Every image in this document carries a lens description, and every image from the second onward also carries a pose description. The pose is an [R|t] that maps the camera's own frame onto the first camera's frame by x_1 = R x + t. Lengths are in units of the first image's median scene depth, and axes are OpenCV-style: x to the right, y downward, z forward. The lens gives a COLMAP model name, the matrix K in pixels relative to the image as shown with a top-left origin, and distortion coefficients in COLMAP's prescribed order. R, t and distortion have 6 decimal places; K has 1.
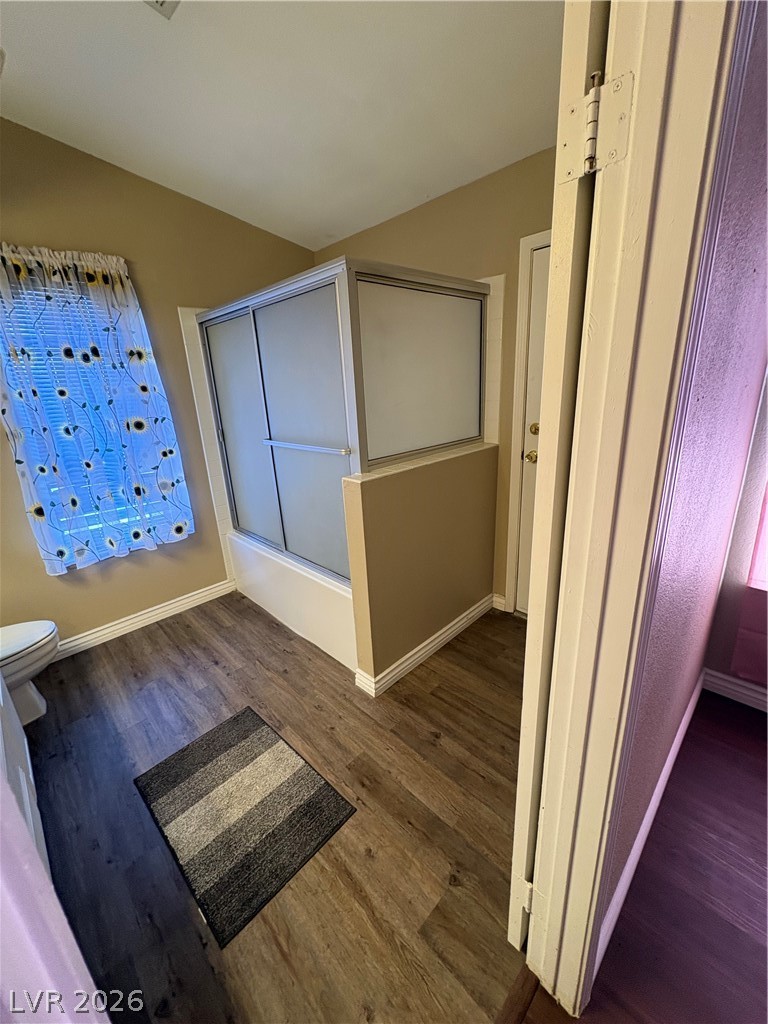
lens RADIAL K [[410.3, 0, 386.2], [0, 410.3, 511.2], [0, 0, 1]] dist [0.001187, 0.000013]
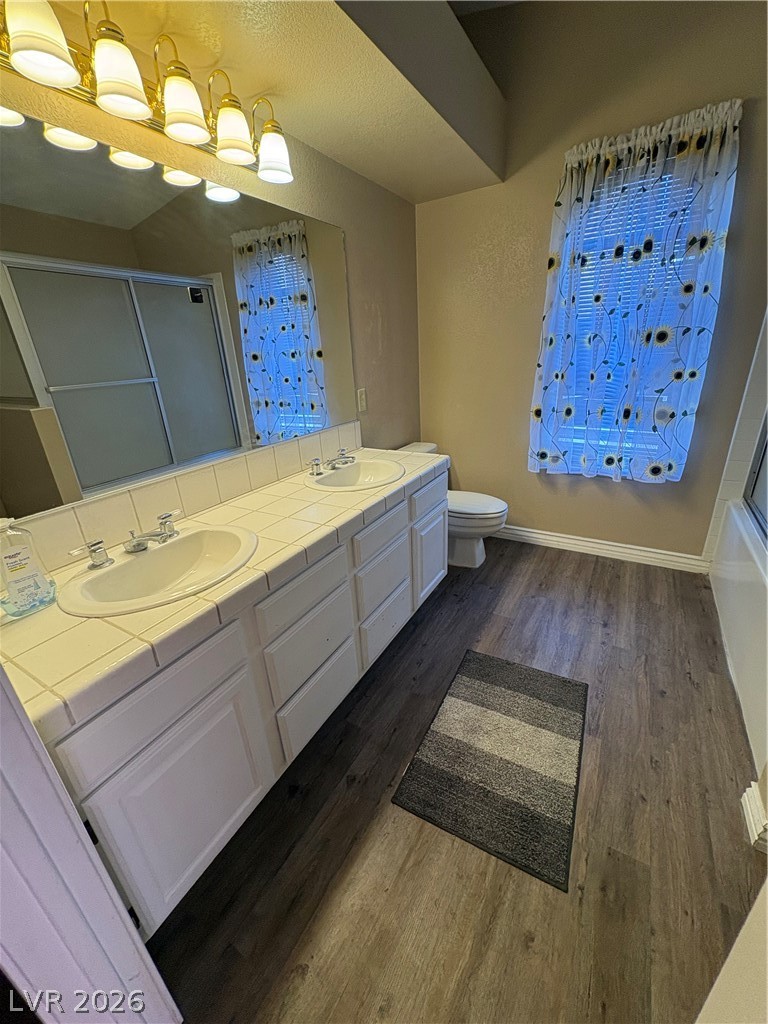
lens RADIAL K [[410.3, 0, 386.2], [0, 410.3, 511.2], [0, 0, 1]] dist [0.001187, 0.000013]
pose [[0.254061, 0.392580, -0.883931, 0.153754], [-0.254523, 0.908843, 0.330489, -0.019773], [0.933098, 0.141017, 0.330822, 0.267975]]
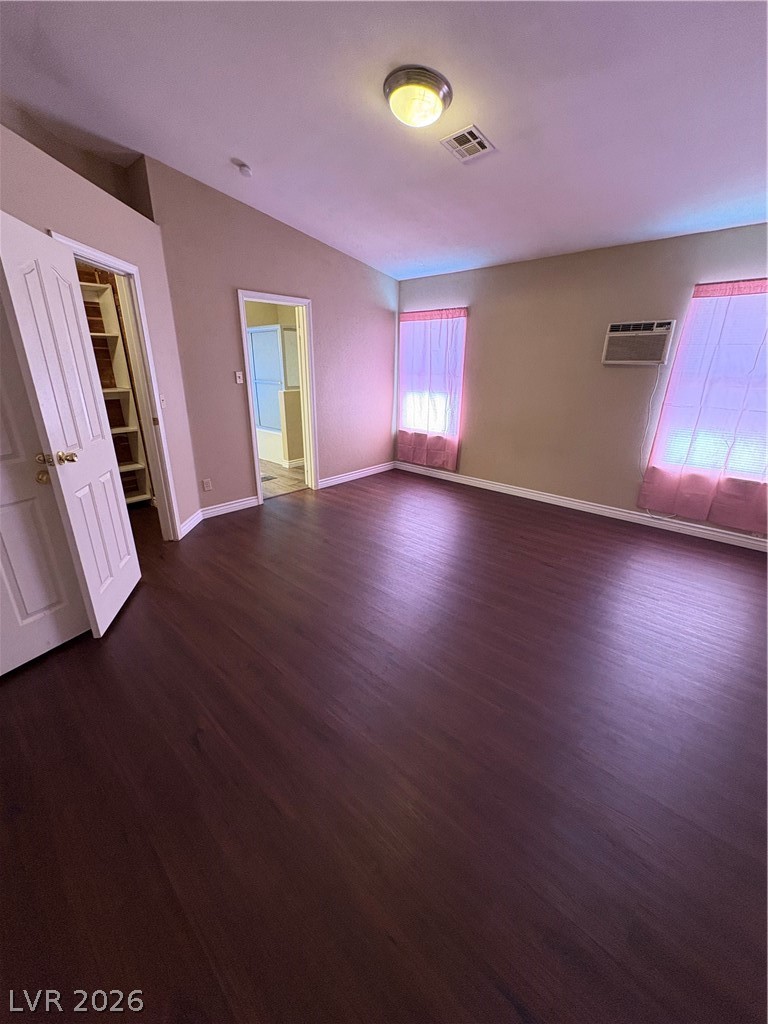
lens RADIAL K [[410.3, 0, 386.2], [0, 410.3, 511.2], [0, 0, 1]] dist [0.001187, 0.000013]
pose [[0.996478, 0.039617, 0.073904, 0.453337], [-0.042314, 0.998481, 0.035295, 0.605576], [-0.072394, -0.038298, 0.996641, -1.957008]]
